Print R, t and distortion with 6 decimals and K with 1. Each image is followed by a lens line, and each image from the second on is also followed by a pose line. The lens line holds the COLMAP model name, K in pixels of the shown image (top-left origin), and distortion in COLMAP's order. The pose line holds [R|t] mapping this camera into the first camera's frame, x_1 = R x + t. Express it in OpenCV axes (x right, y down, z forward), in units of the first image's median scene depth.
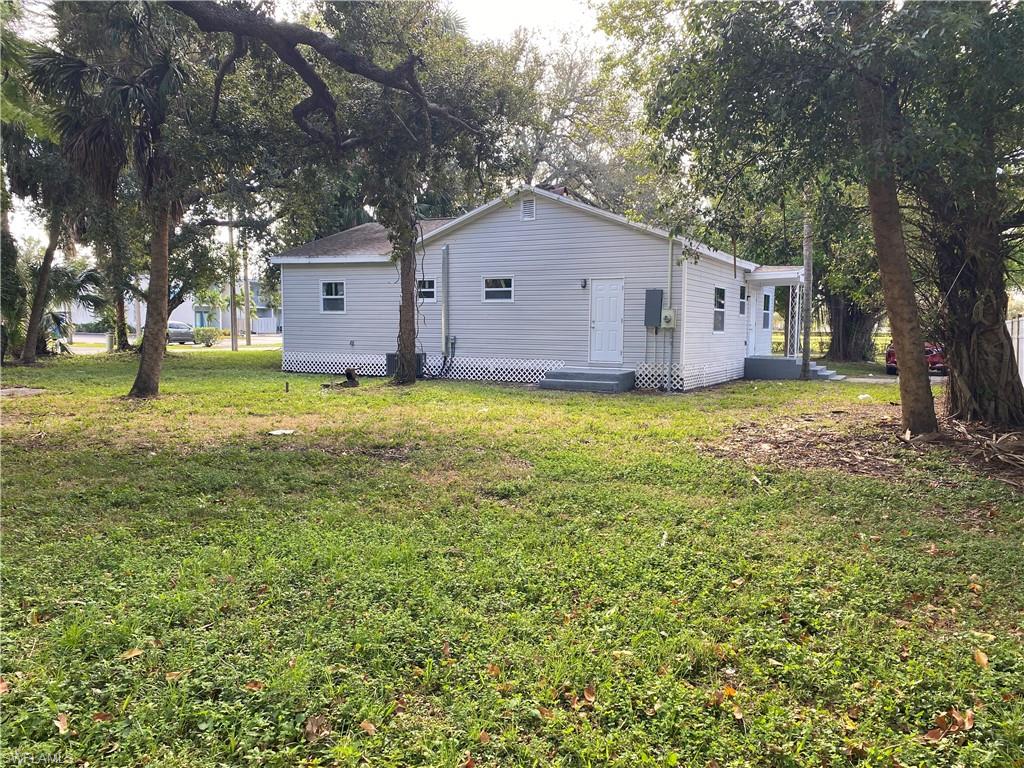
lens RADIAL K [[788.1, 0, 501.7], [0, 788.1, 395.1], [0, 0, 1]] dist [-0.054688, 0.028417]
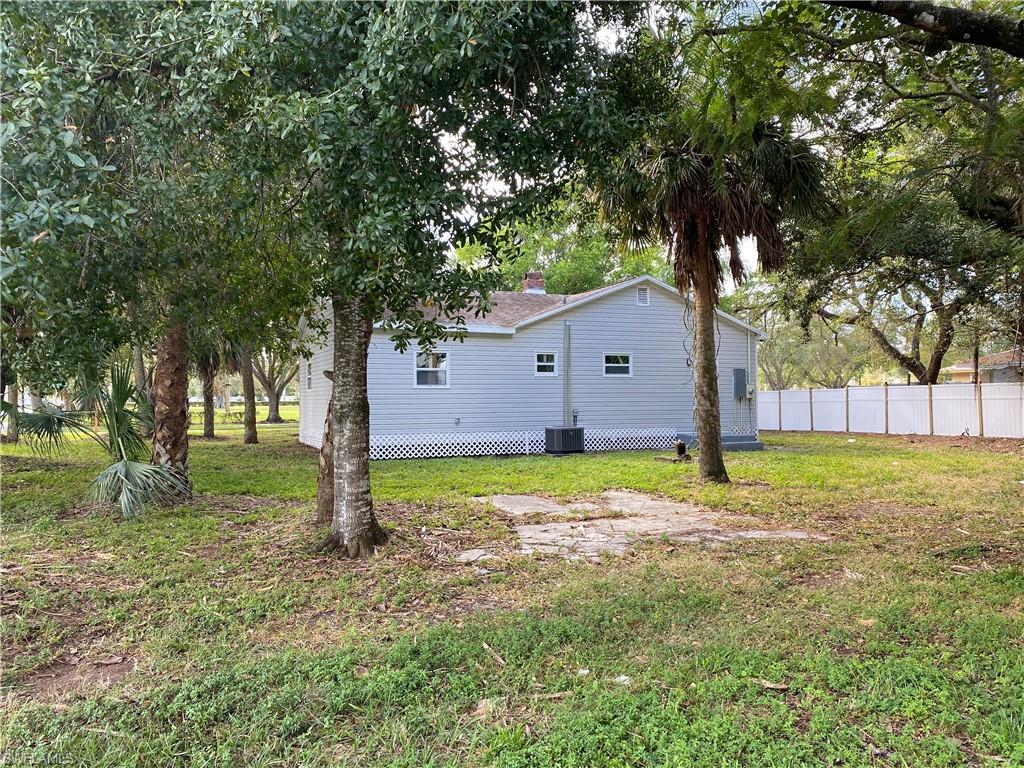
lens RADIAL K [[788.1, 0, 521.9], [0, 788.1, 383.0], [0, 0, 1]] dist [-0.054688, 0.028417]
pose [[0.621629, 0.002190, 0.783309, -0.932962], [0.081725, 0.994357, -0.067636, -0.046914], [-0.779037, 0.106061, 0.617942, 0.430560]]
